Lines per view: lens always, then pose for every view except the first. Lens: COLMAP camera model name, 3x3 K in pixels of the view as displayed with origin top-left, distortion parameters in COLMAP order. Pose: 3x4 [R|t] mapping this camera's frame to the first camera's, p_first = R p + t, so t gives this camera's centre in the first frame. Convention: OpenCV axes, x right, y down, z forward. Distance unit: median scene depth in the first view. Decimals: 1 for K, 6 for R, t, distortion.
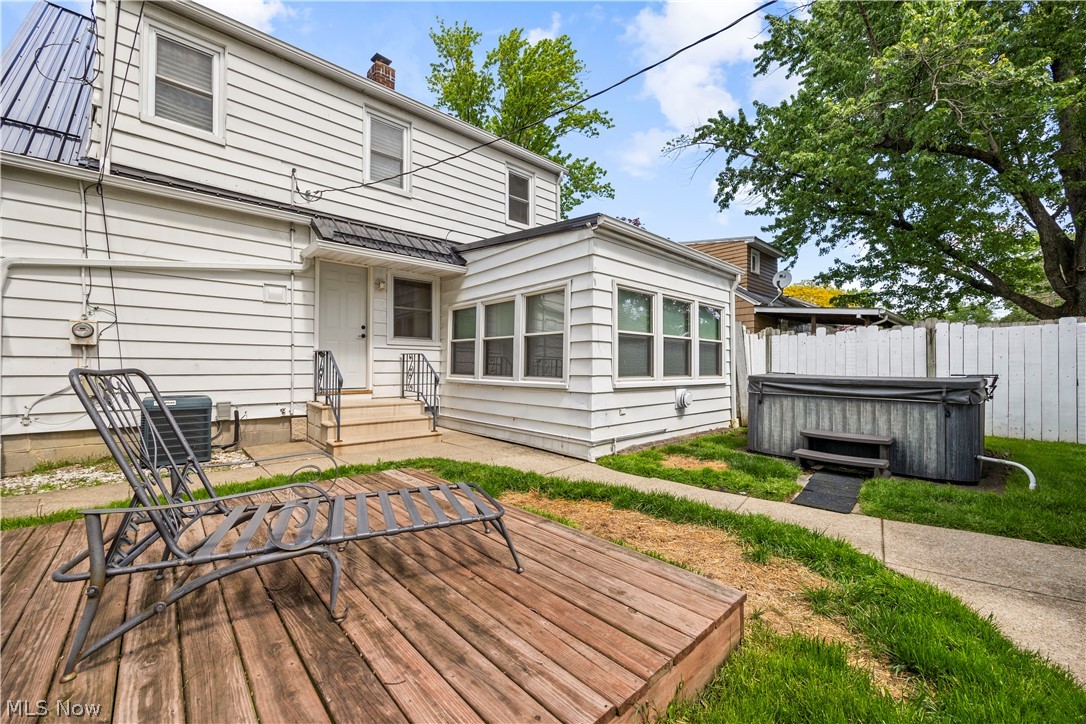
lens RADIAL K [[429.9, 0, 543.2], [0, 429.9, 359.5], [0, 0, 1]] dist [0.001234, -0.000073]
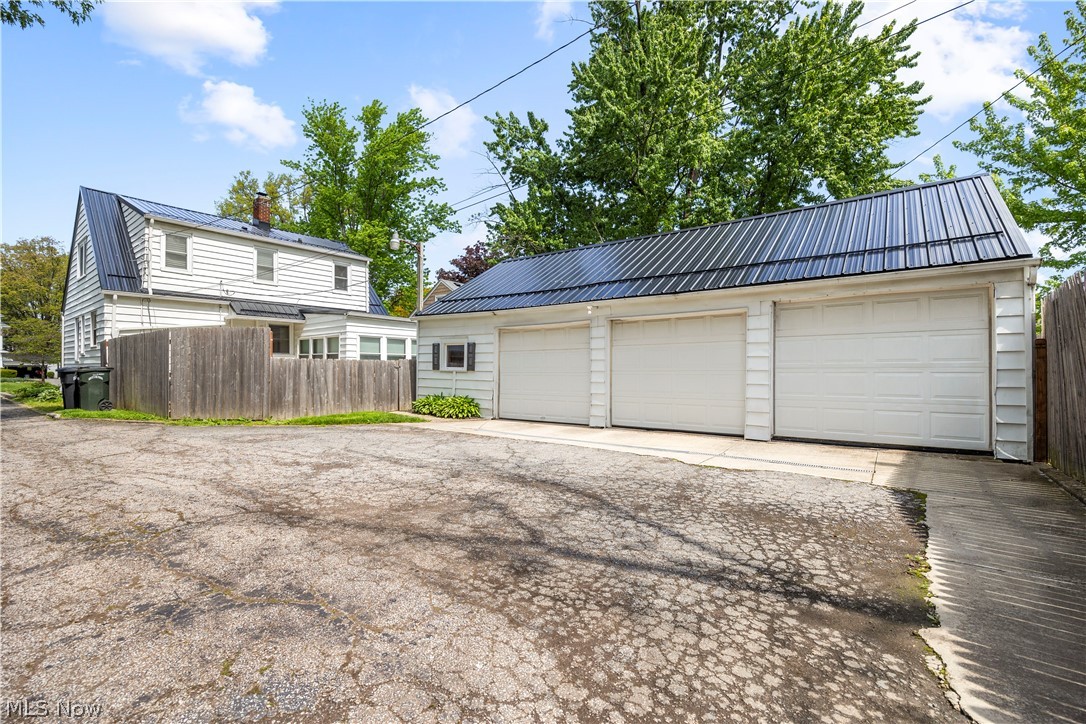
lens RADIAL K [[488.6, 0, 543.0], [0, 488.6, 362.0], [0, 0, 1]] dist [-0.001512, -0.000202]
pose [[0.986375, -0.000854, 0.164512, 0.709431], [0.000194, 0.999992, 0.004029, -0.021391], [-0.164514, -0.003942, 0.986367, -1.923092]]
